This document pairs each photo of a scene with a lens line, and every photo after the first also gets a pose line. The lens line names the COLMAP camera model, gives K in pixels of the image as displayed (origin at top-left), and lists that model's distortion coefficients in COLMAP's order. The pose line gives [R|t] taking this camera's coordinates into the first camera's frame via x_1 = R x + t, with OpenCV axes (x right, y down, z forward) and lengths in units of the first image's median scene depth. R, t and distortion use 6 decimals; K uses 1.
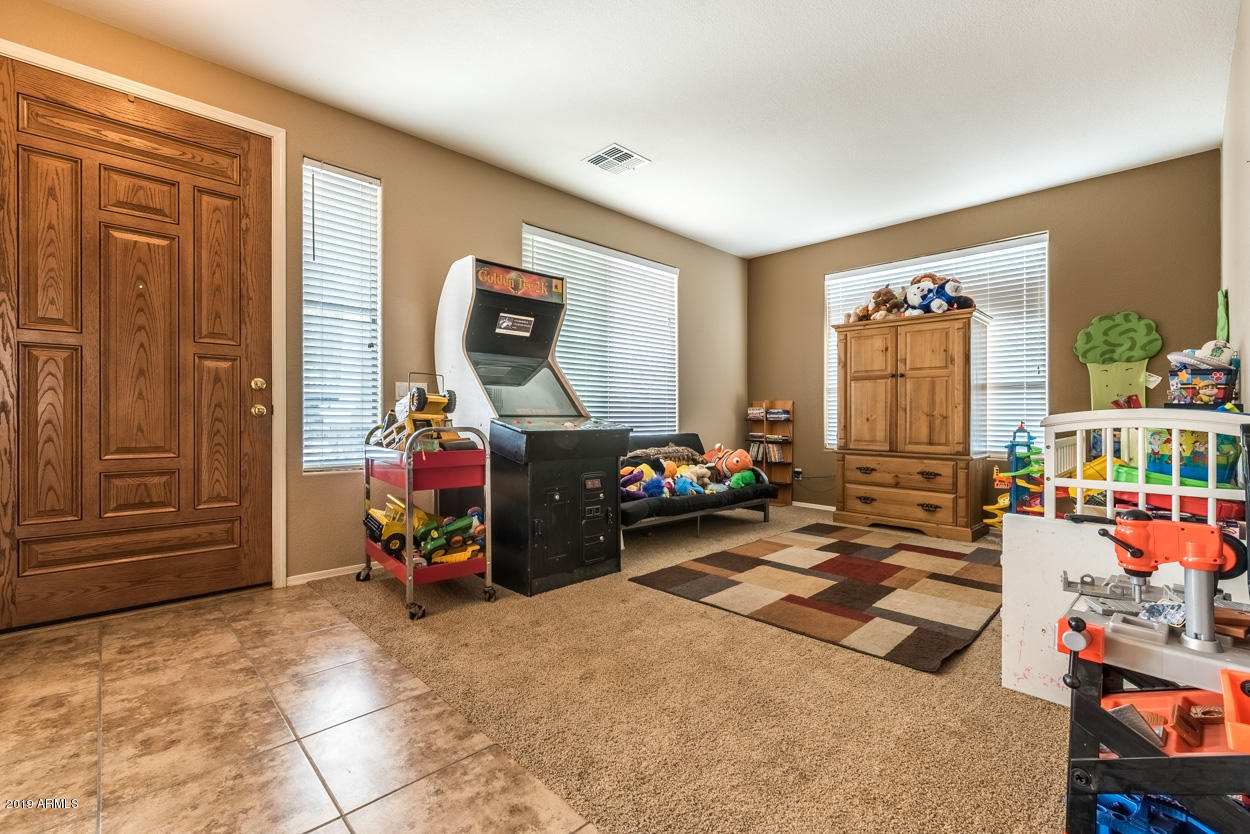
lens RADIAL K [[536.4, 0, 625.0], [0, 536.4, 417.0], [0, 0, 1]] dist [0.000632, -0.000089]
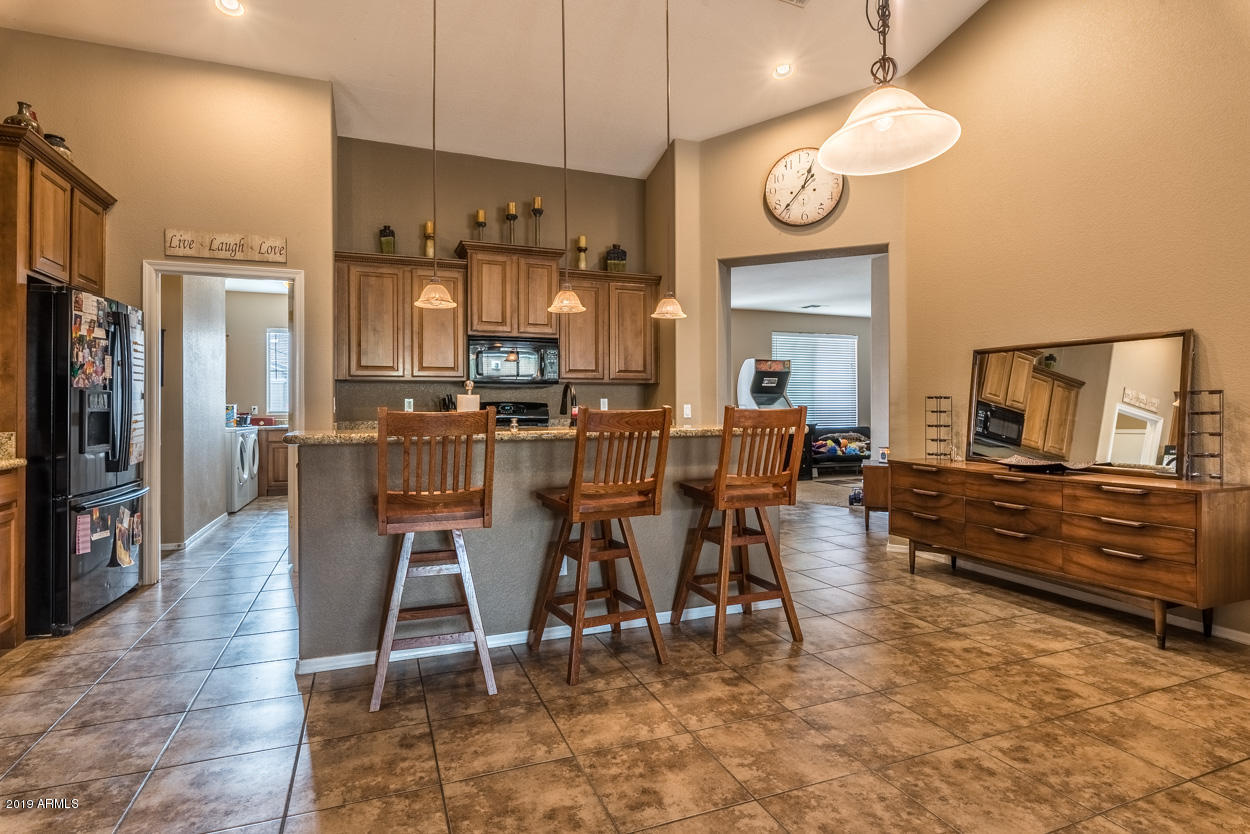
lens RADIAL K [[641.0, 0, 623.6], [0, 641.0, 406.0], [0, 0, 1]] dist [0.001638, -0.005624]
pose [[0.922455, -0.006228, -0.386055, 0.338624], [0.004681, 0.999977, -0.004945, -0.052379], [0.386077, 0.002755, 0.922462, -2.143643]]
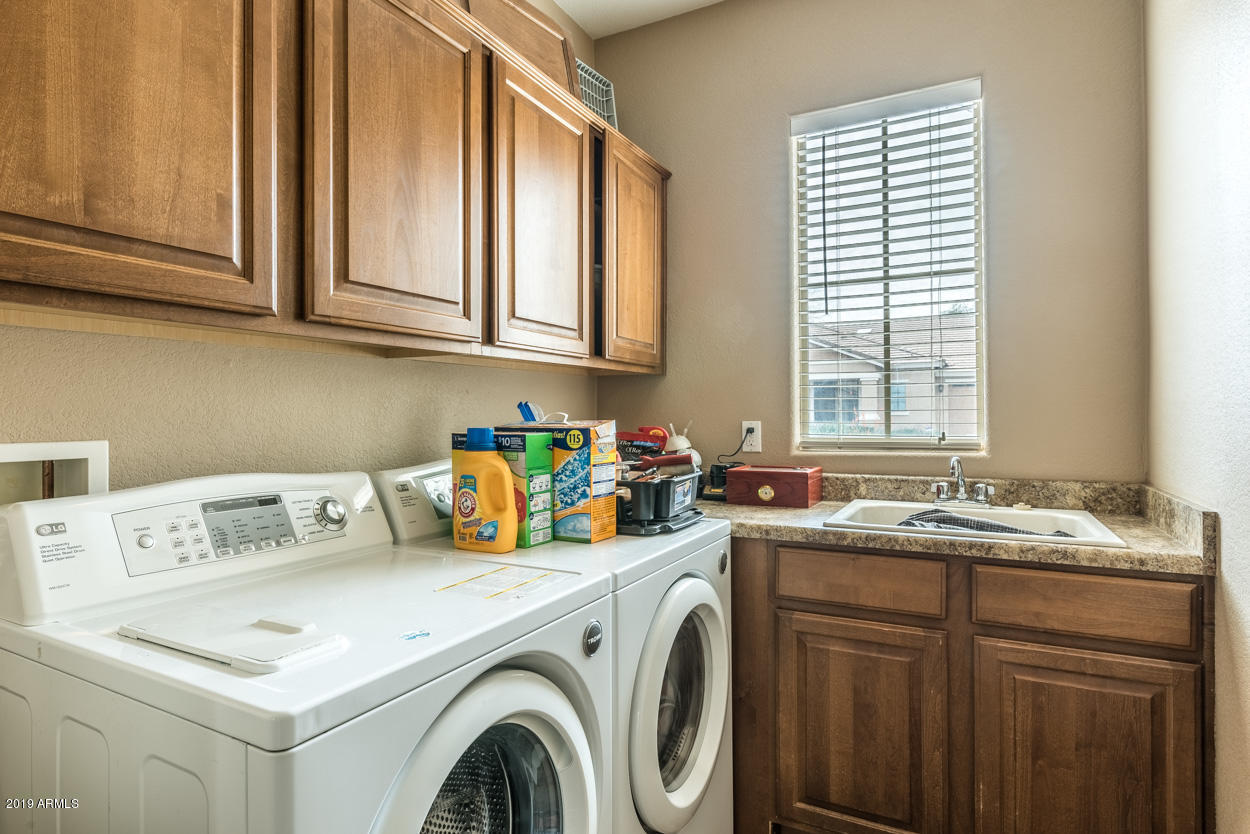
lens RADIAL K [[643.3, 0, 620.4], [0, 643.3, 407.3], [0, 0, 1]] dist [-0.002500, -0.001545]
pose [[0.306864, -0.012795, -0.951667, -1.474765], [0.004278, 0.999918, -0.012065, -0.080548], [0.951744, -0.000369, 0.306894, -0.629823]]
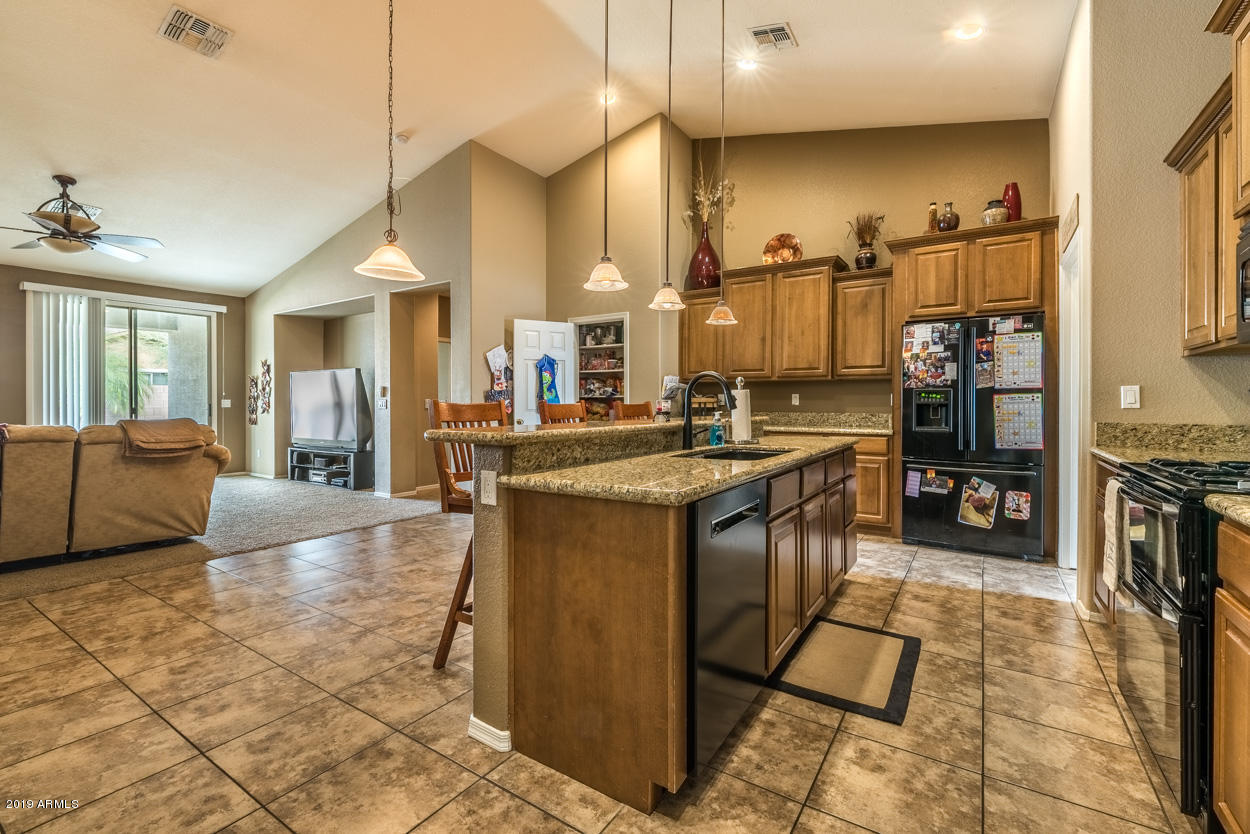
lens RADIAL K [[539.7, 0, 626.8], [0, 539.7, 406.7], [0, 0, 1]] dist [0.000184, -0.000624]
pose [[-0.975706, -0.001166, -0.219081, 0.117321], [-0.003536, 0.999939, 0.010426, -0.056365], [0.219055, 0.010948, -0.975651, -0.379739]]
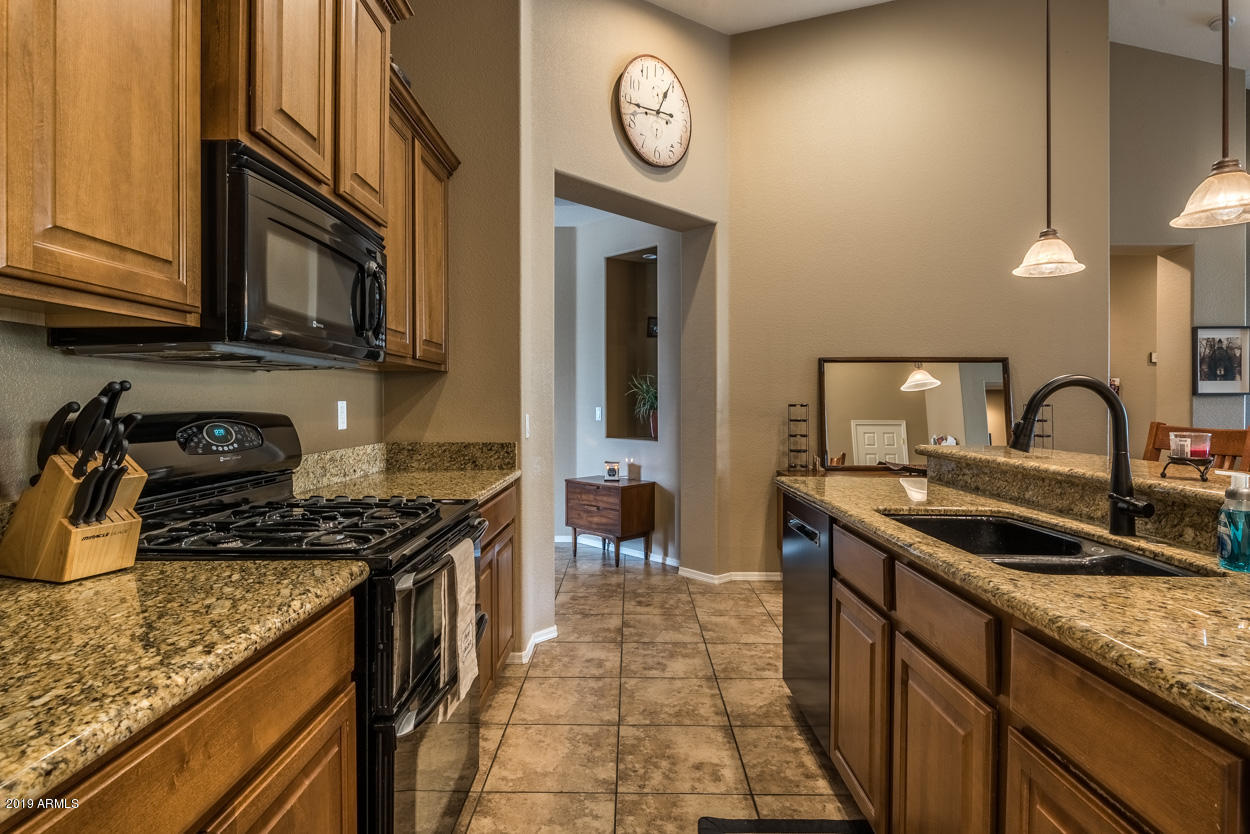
lens RADIAL K [[641.0, 0, 623.6], [0, 641.0, 406.0], [0, 0, 1]] dist [0.001638, -0.005624]
pose [[0.701864, -0.005823, 0.712287, -0.764282], [0.001689, 0.999977, 0.006510, -0.082315], [-0.712309, -0.003366, 0.701858, -1.245143]]
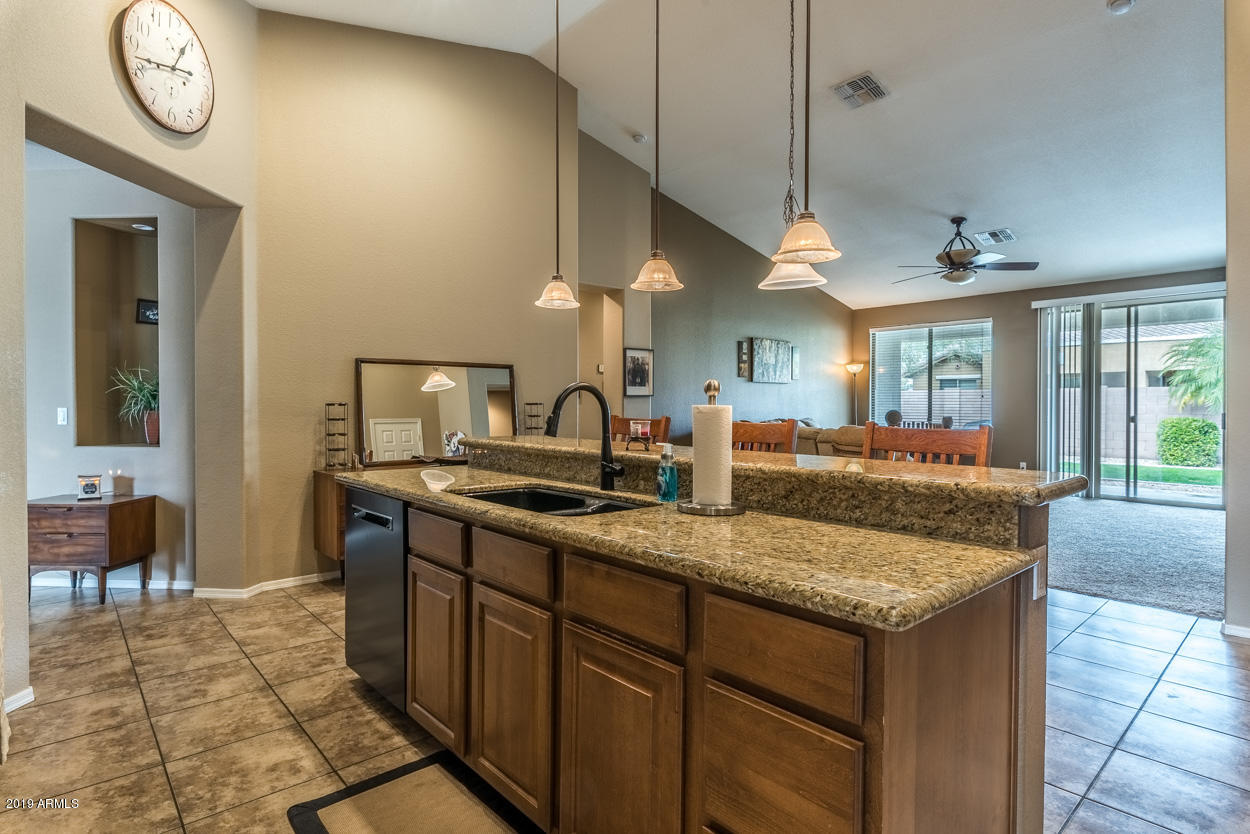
lens RADIAL K [[643.3, 0, 620.4], [0, 643.3, 407.3], [0, 0, 1]] dist [-0.002500, -0.001545]
pose [[0.041372, -0.010739, 0.999086, -0.881184], [0.000584, 0.999942, 0.010724, -0.082583], [-0.999144, 0.000140, 0.041376, -1.219440]]
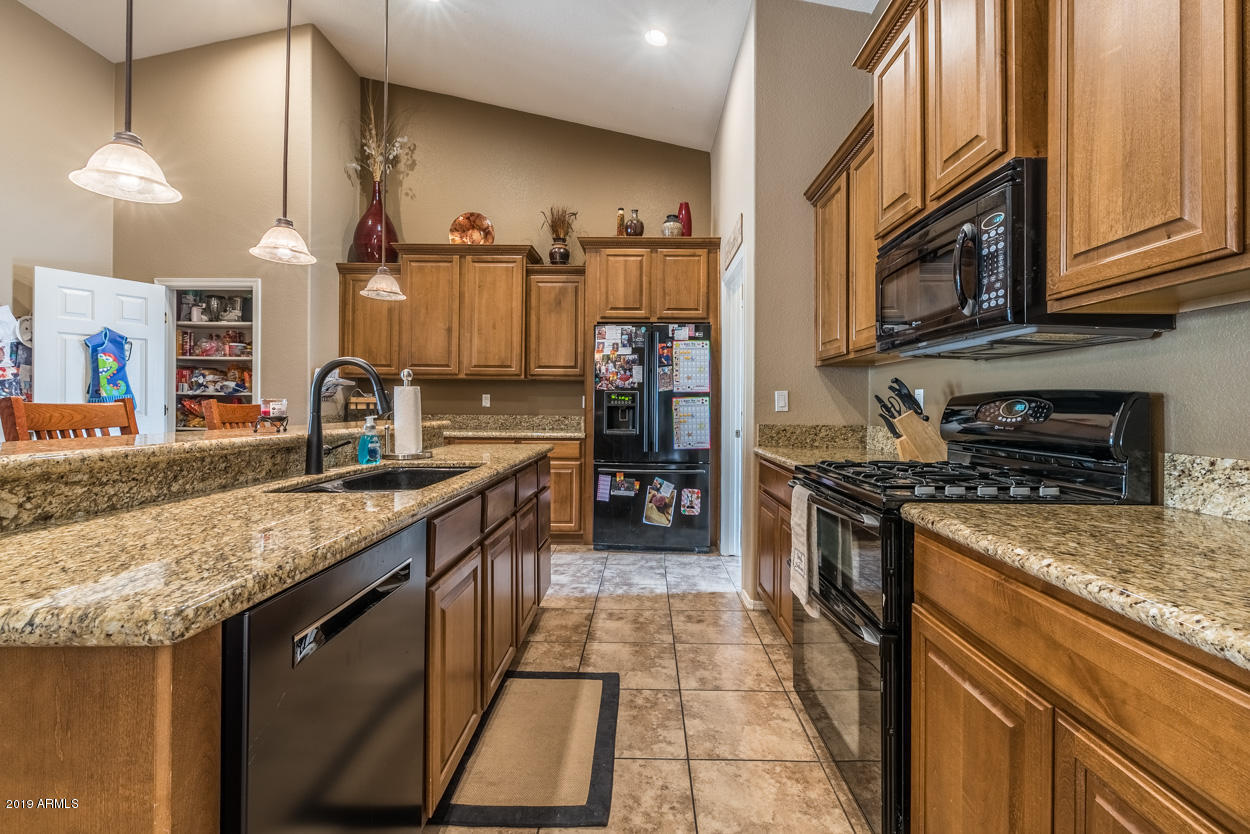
lens RADIAL K [[539.3, 0, 638.8], [0, 539.3, 403.0], [0, 0, 1]] dist [0.001473, -0.000074]
pose [[-0.703201, -0.010619, -0.710911, 0.002430], [-0.011453, 0.999928, -0.003607, -0.055937], [0.710899, 0.005606, -0.703272, -0.549831]]
